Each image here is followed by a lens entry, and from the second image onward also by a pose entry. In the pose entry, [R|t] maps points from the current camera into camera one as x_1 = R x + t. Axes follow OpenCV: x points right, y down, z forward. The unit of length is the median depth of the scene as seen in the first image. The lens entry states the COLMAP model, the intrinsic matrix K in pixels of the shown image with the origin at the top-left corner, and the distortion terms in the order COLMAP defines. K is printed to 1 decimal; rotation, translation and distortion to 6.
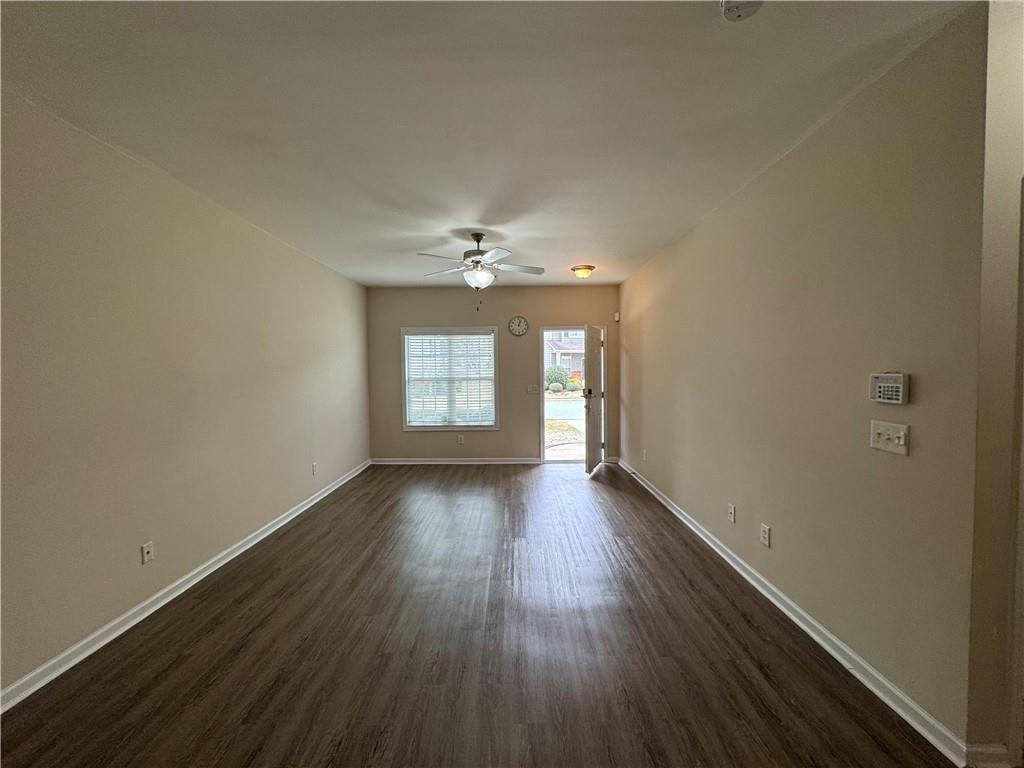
lens RADIAL K [[408.2, 0, 512.9], [0, 408.2, 378.2], [0, 0, 1]] dist [-0.003336, -0.000053]
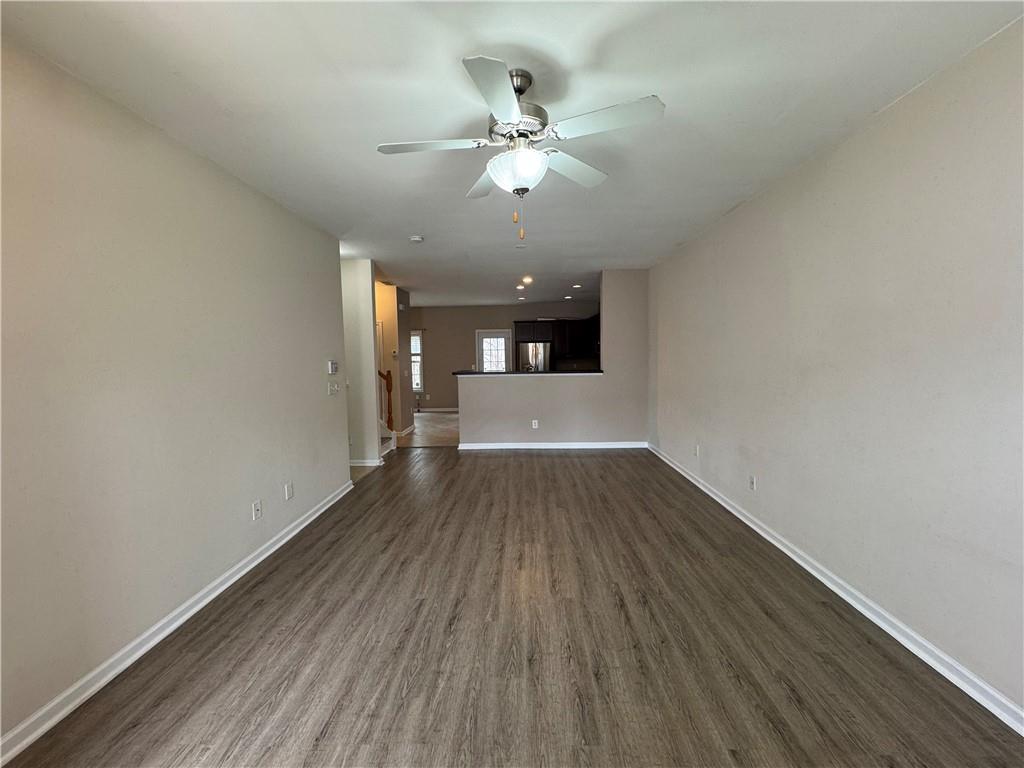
lens RADIAL K [[408.2, 0, 511.5], [0, 408.2, 383.8], [0, 0, 1]] dist [-0.003336, -0.000053]
pose [[-0.999333, 0.021166, 0.029760, -0.073359], [0.023939, 0.995078, 0.096156, -0.032828], [-0.027579, 0.096804, -0.994921, 1.342171]]
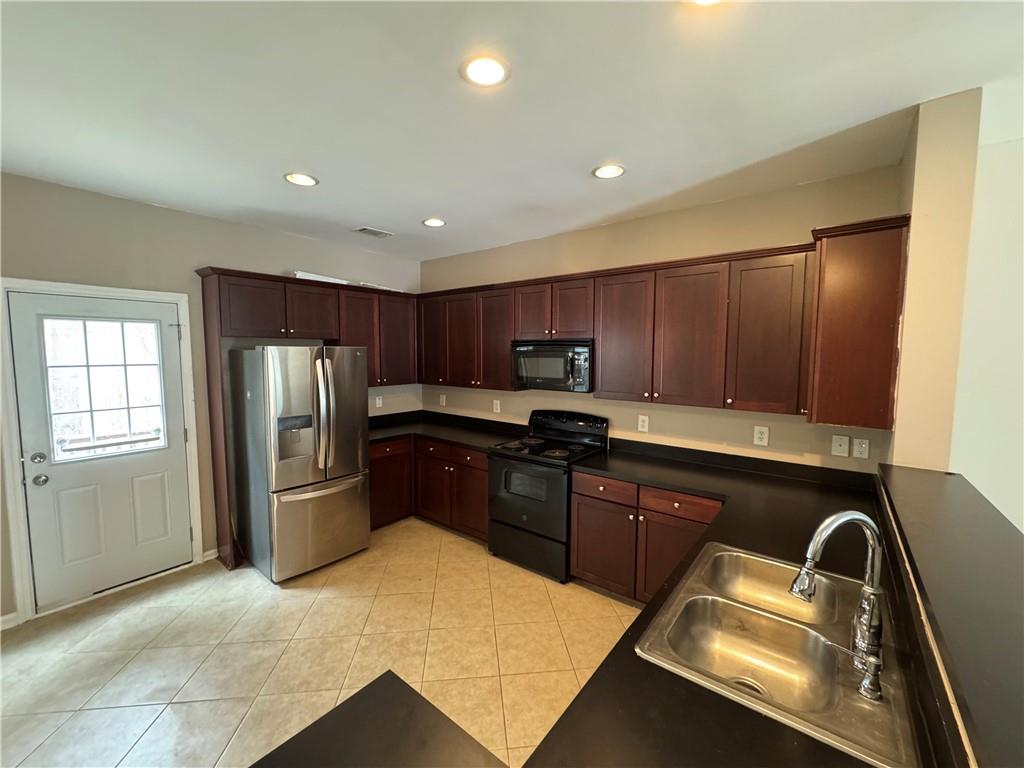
lens RADIAL K [[408.2, 0, 512.0], [0, 408.2, 381.6], [0, 0, 1]] dist [-0.003336, -0.000053]
pose [[-0.616502, 0.064818, -0.784681, 0.213446], [-0.017923, 0.995192, 0.096289, -0.052091], [0.787150, 0.073426, -0.612376, -0.230224]]
